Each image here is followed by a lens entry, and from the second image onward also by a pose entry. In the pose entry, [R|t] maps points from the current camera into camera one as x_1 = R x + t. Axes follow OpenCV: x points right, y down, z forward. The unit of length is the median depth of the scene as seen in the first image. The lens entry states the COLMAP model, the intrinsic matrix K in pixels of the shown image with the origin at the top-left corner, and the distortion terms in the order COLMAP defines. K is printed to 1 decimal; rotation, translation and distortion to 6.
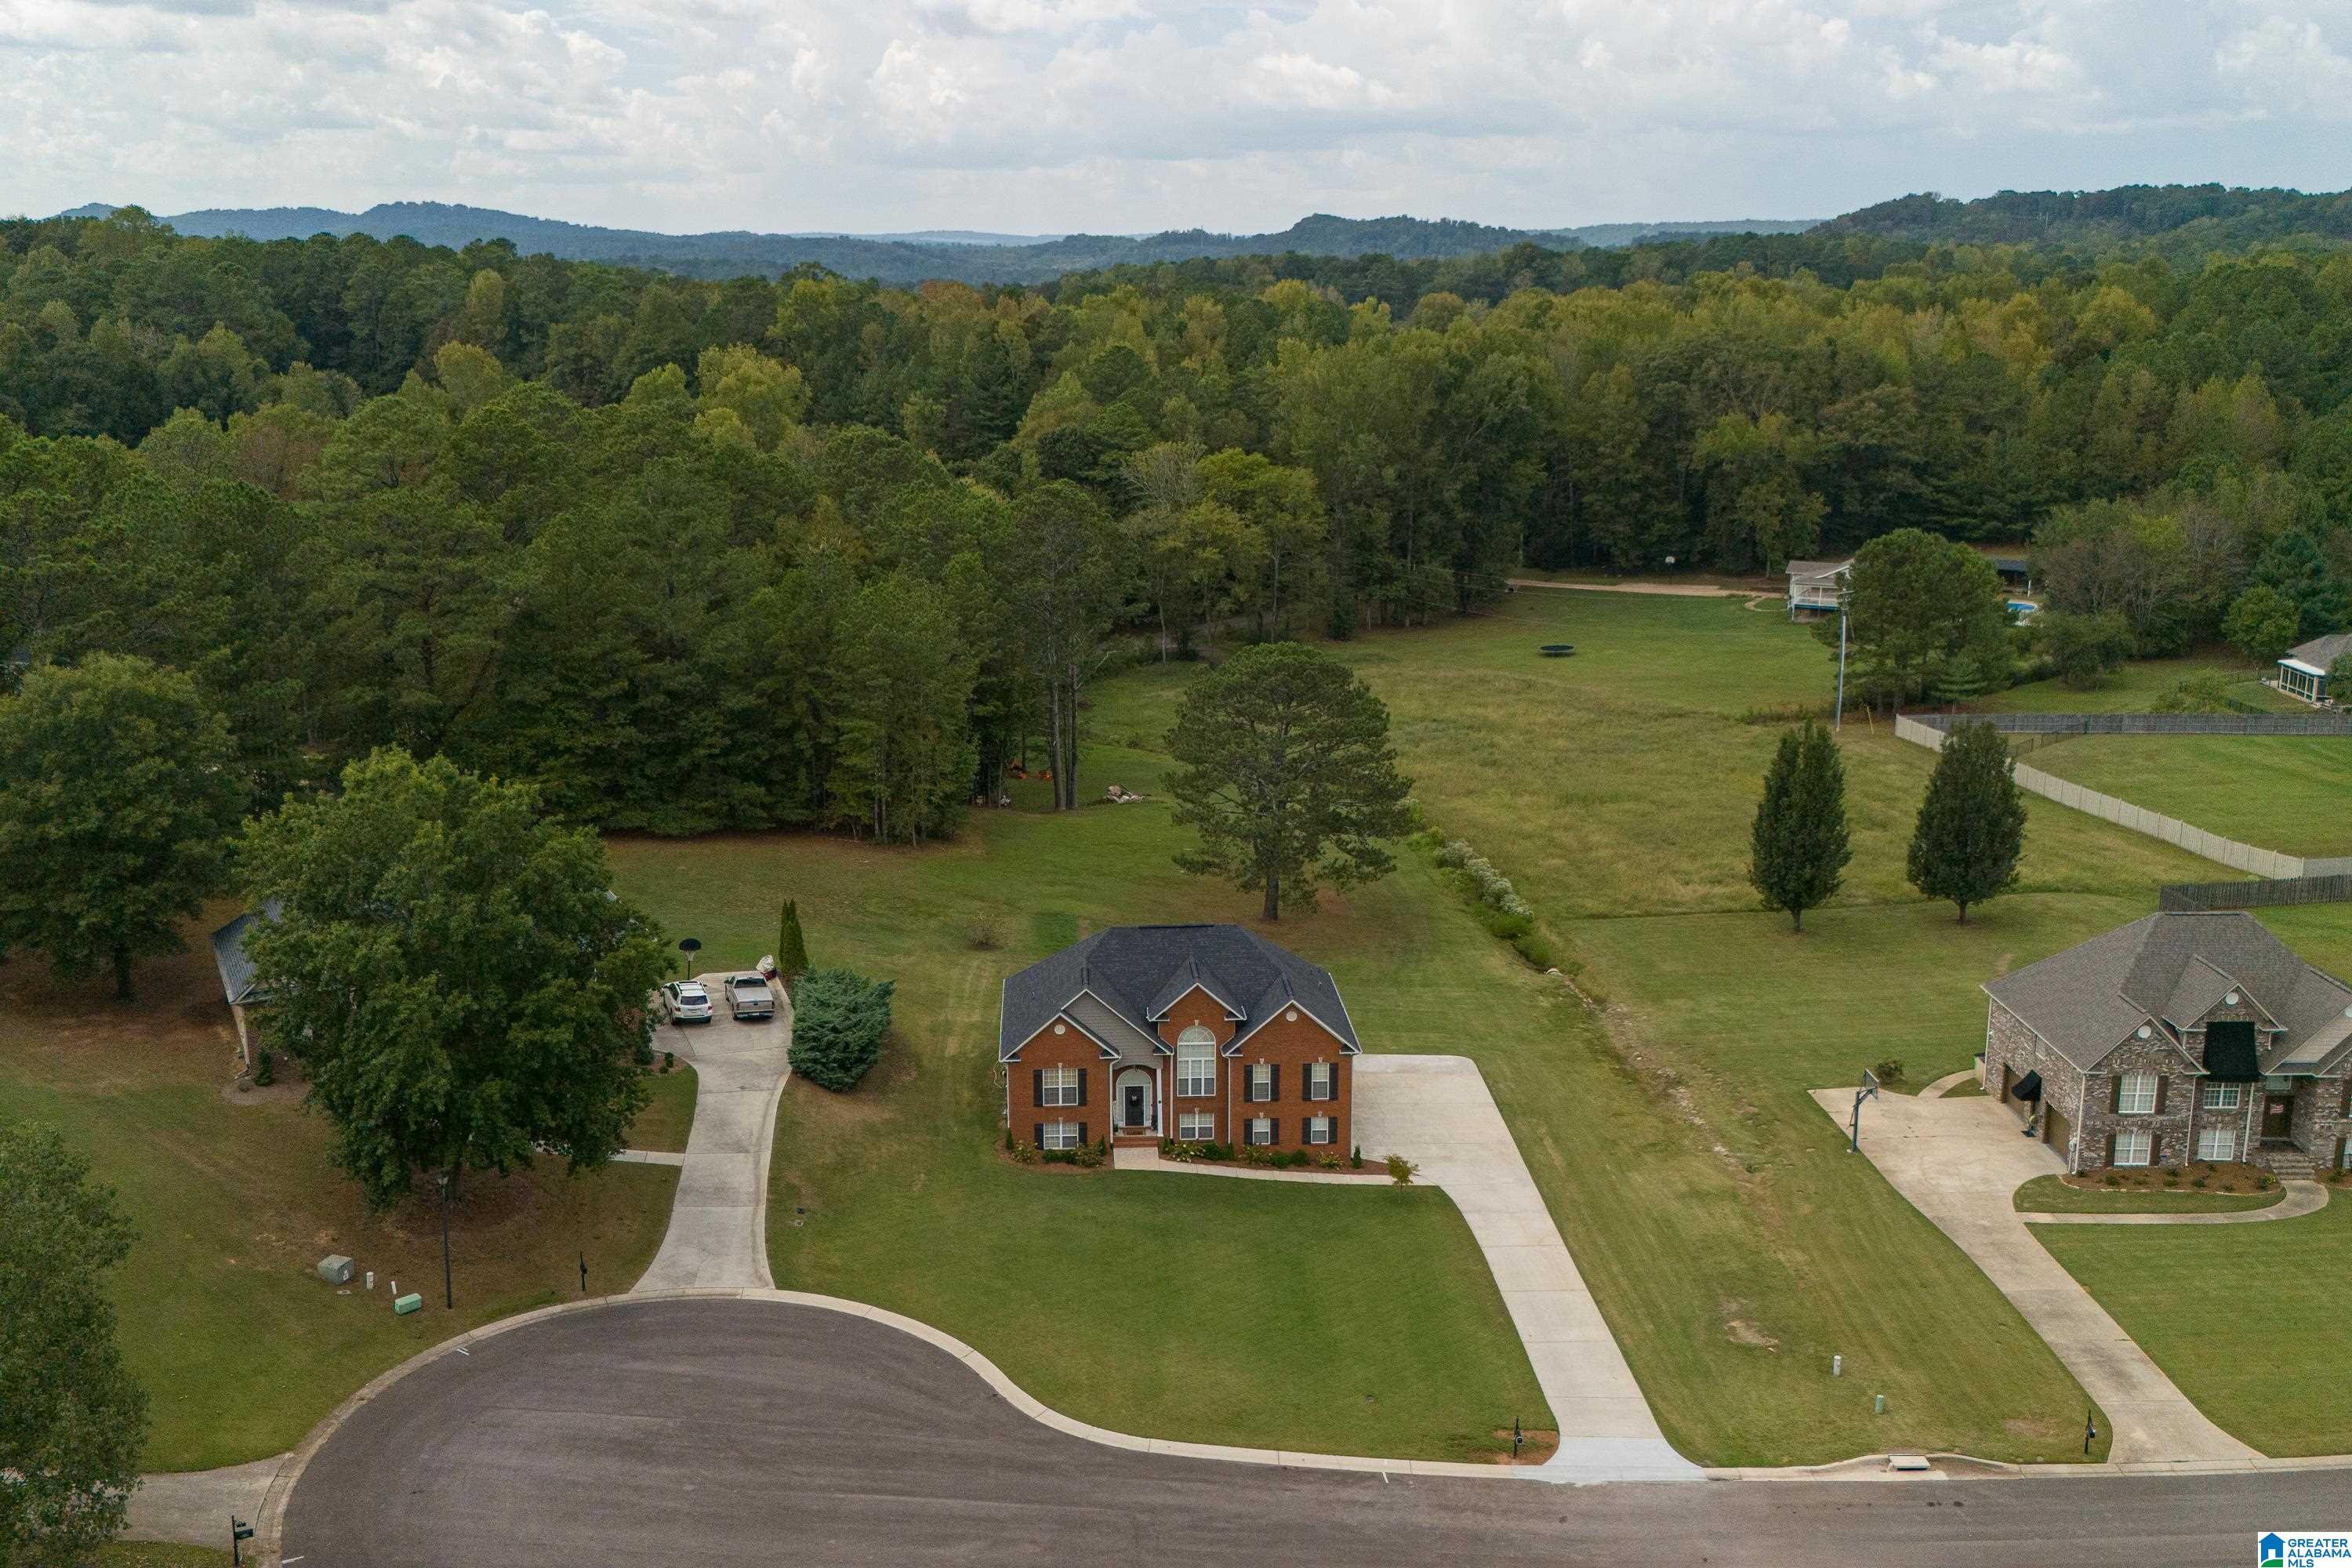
lens RADIAL K [[2121.6, 0, 1153.4], [0, 2121.6, 776.8], [0, 0, 1]] dist [0.036278, 0.001946]
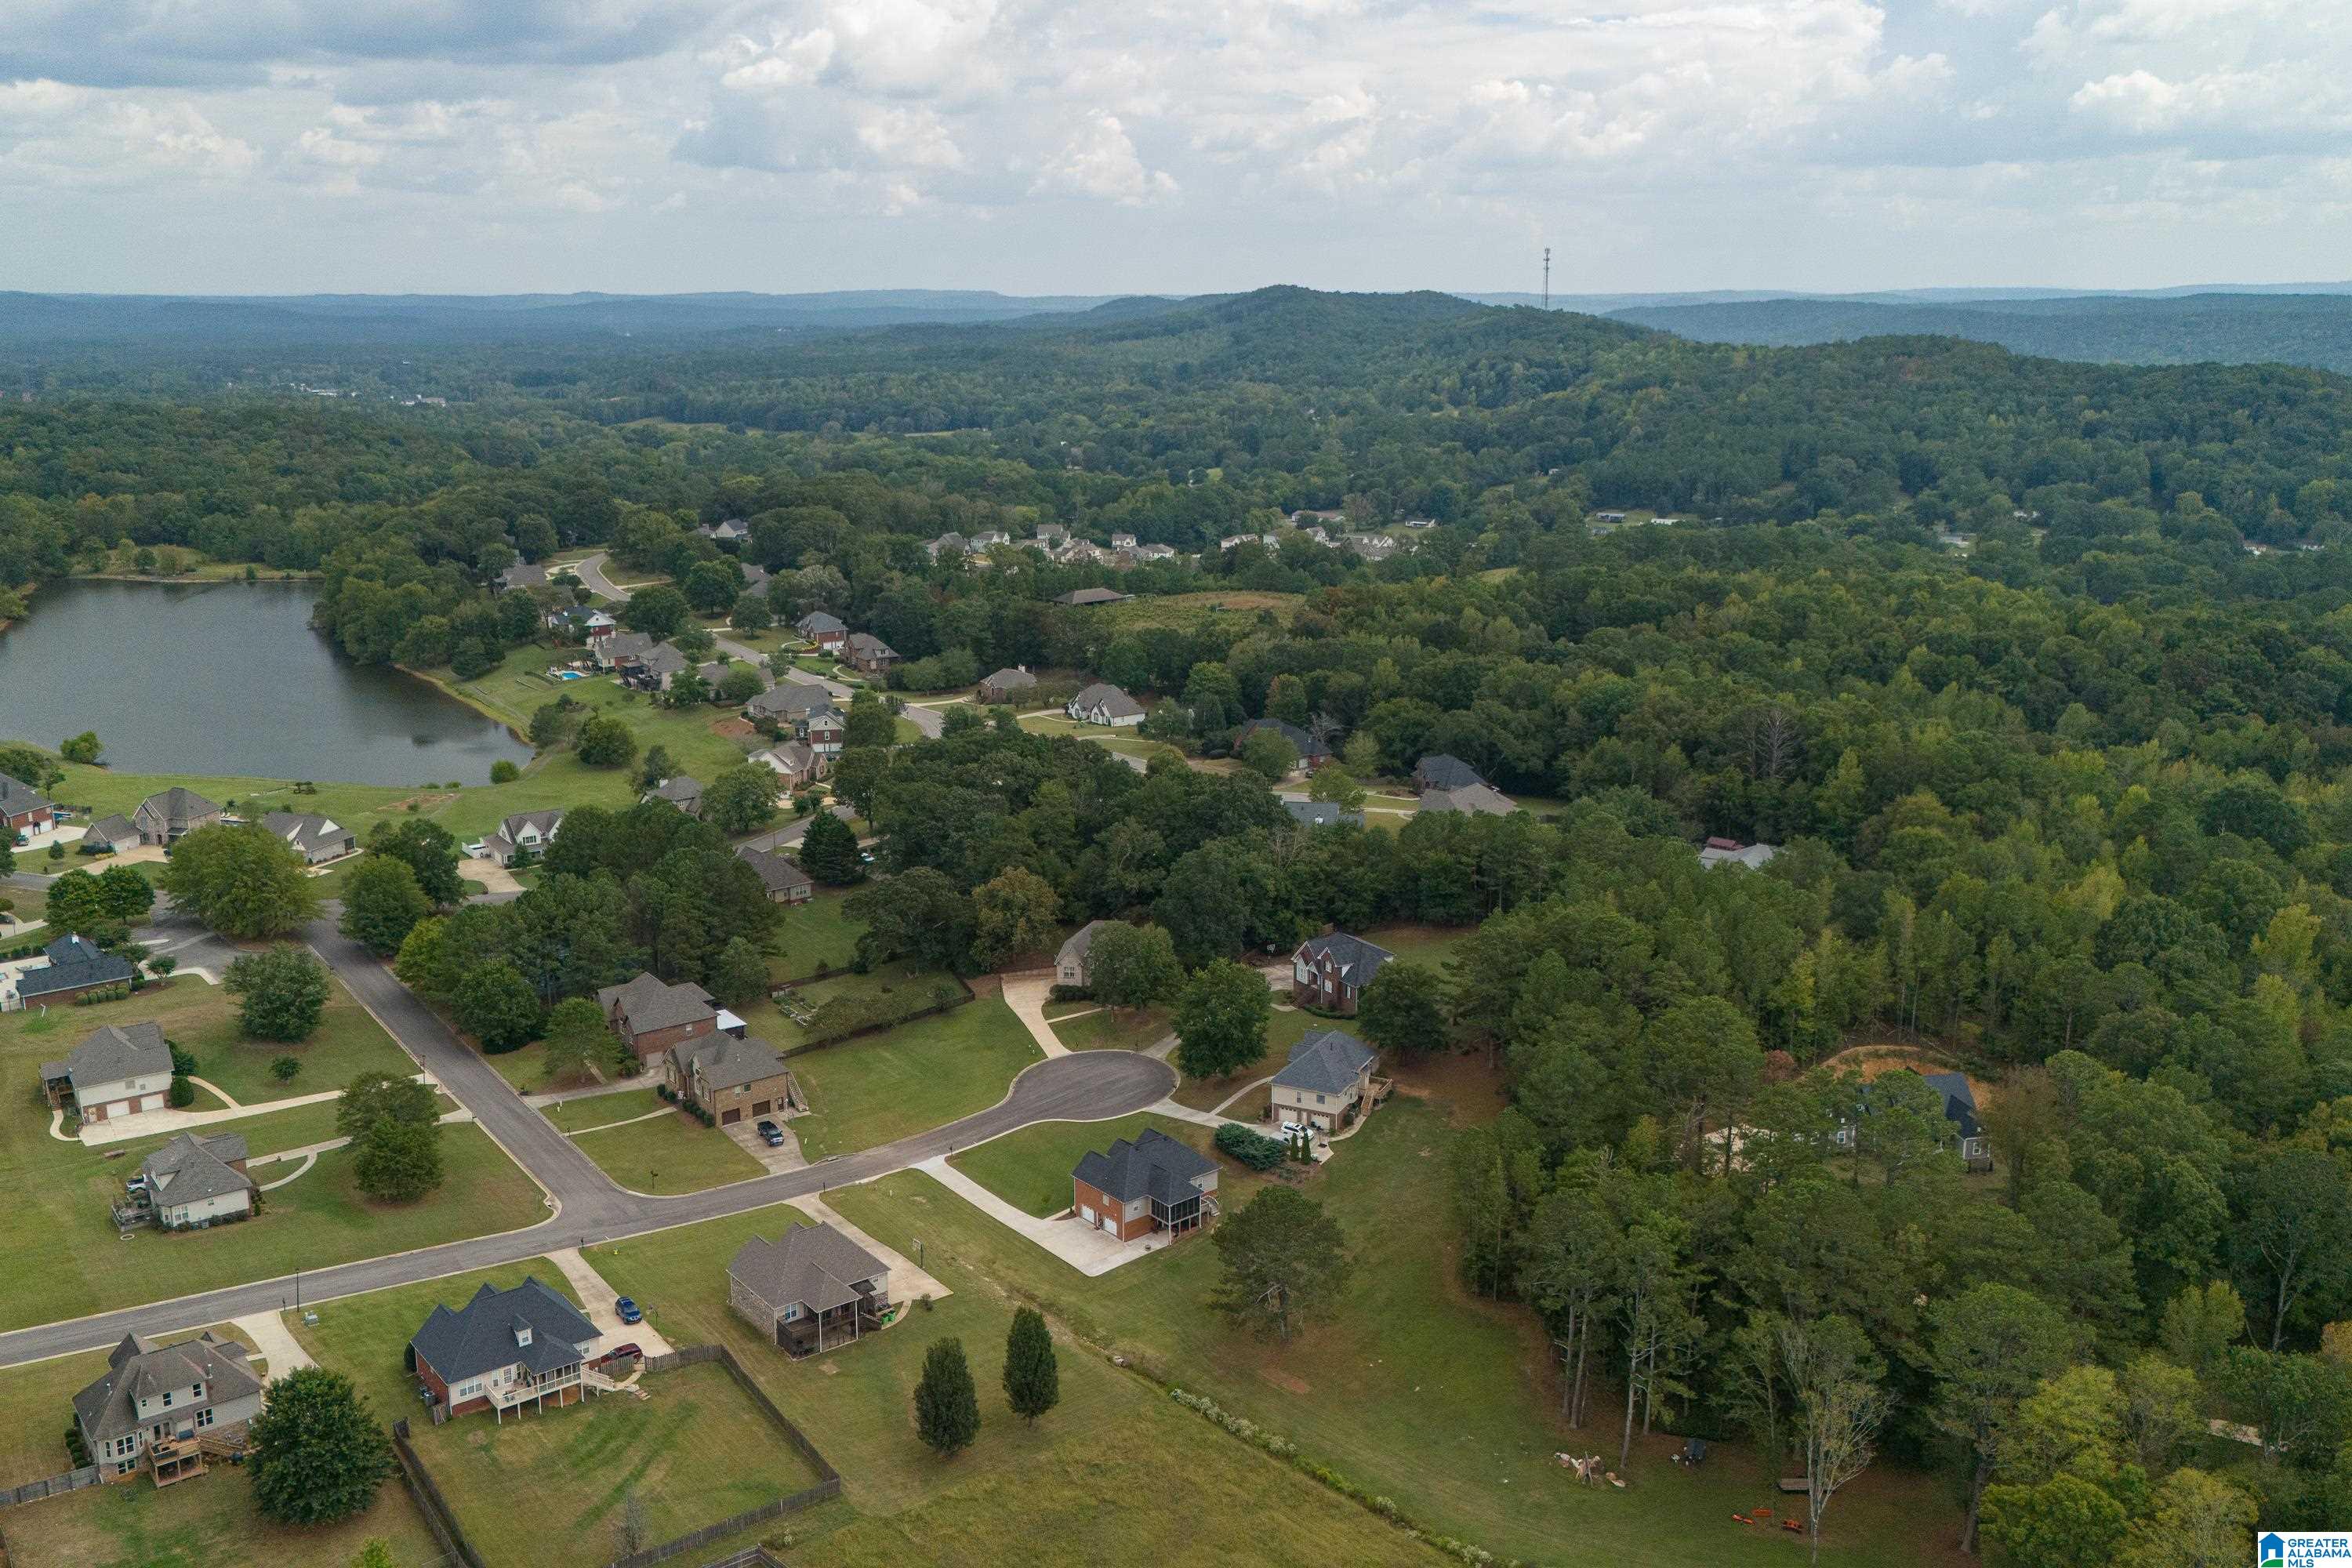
lens RADIAL K [[2043.1, 0, 1184.0], [0, 2043.1, 776.7], [0, 0, 1]] dist [0.072320, -0.089204]
pose [[-0.791800, 0.142513, -0.593922, 1.132087], [-0.149146, 0.897847, 0.414278, -1.115614], [0.592291, 0.416607, -0.689660, 2.036574]]
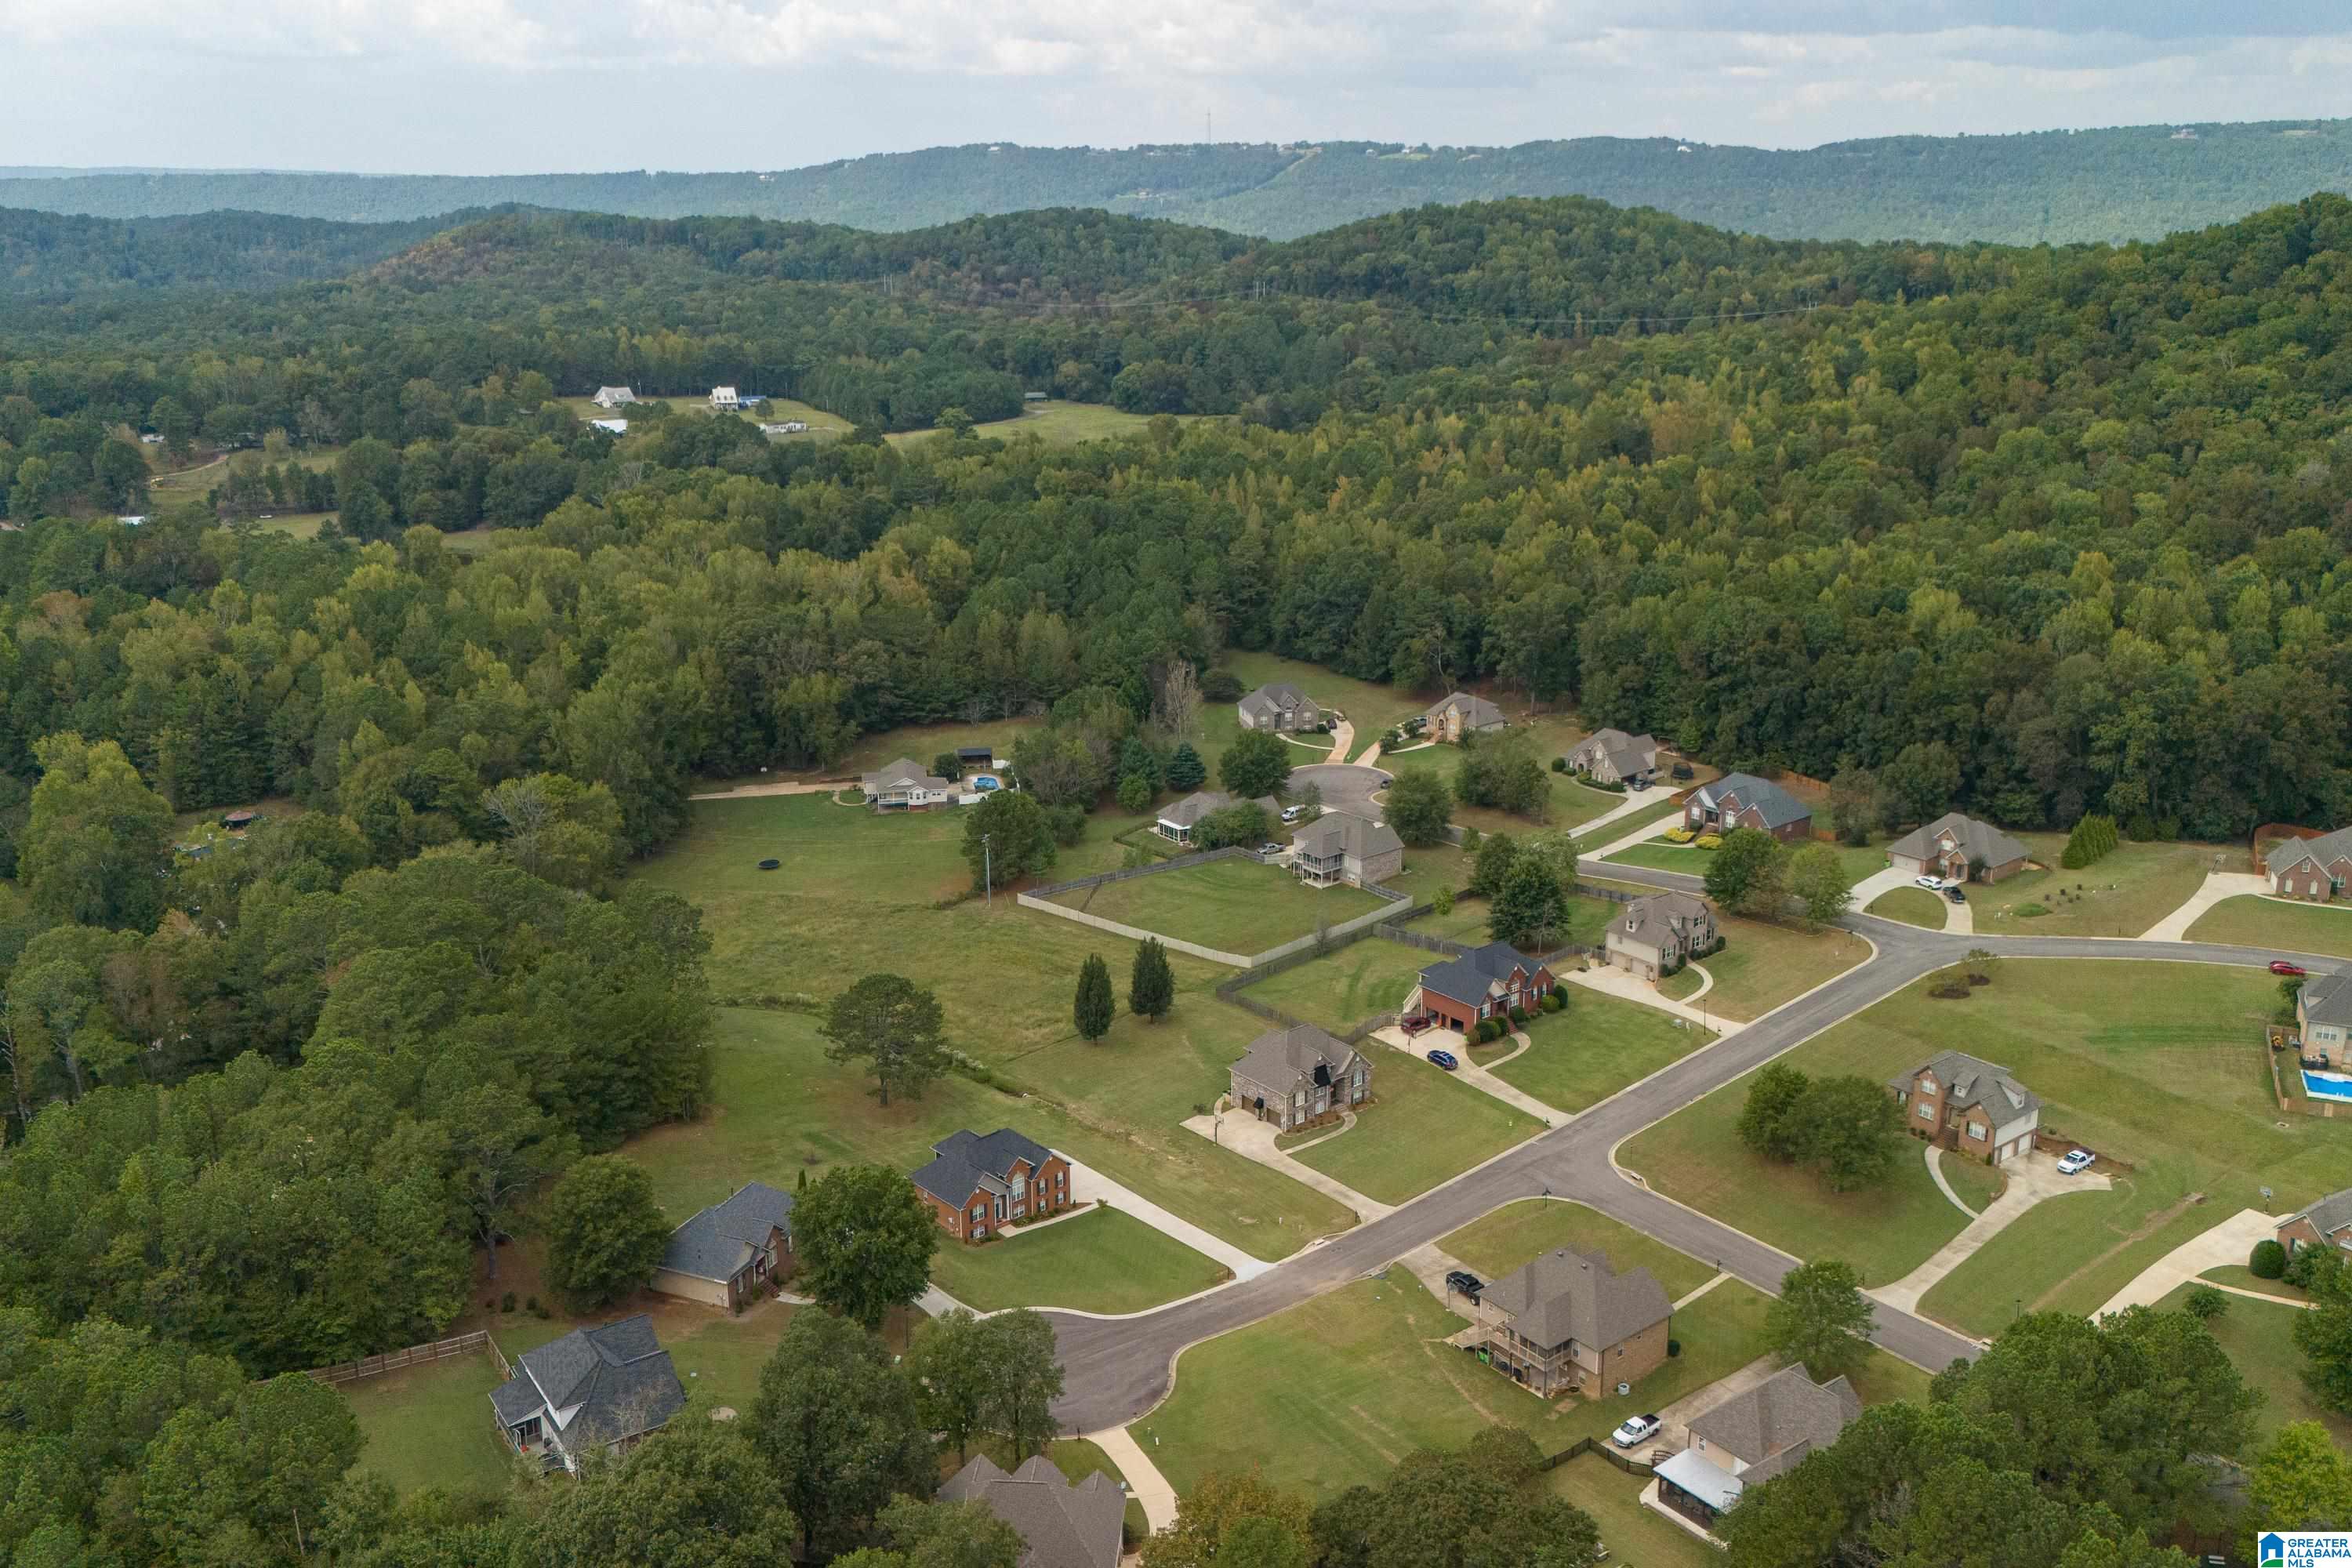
lens RADIAL K [[2043.1, 0, 1180.1], [0, 2043.1, 780.4], [0, 0, 1]] dist [0.072320, -0.089204]
pose [[0.778119, -0.178242, 0.602297, -0.900332], [0.152531, 0.983810, 0.094089, -0.401977], [-0.609316, 0.018657, 0.792708, -0.788202]]
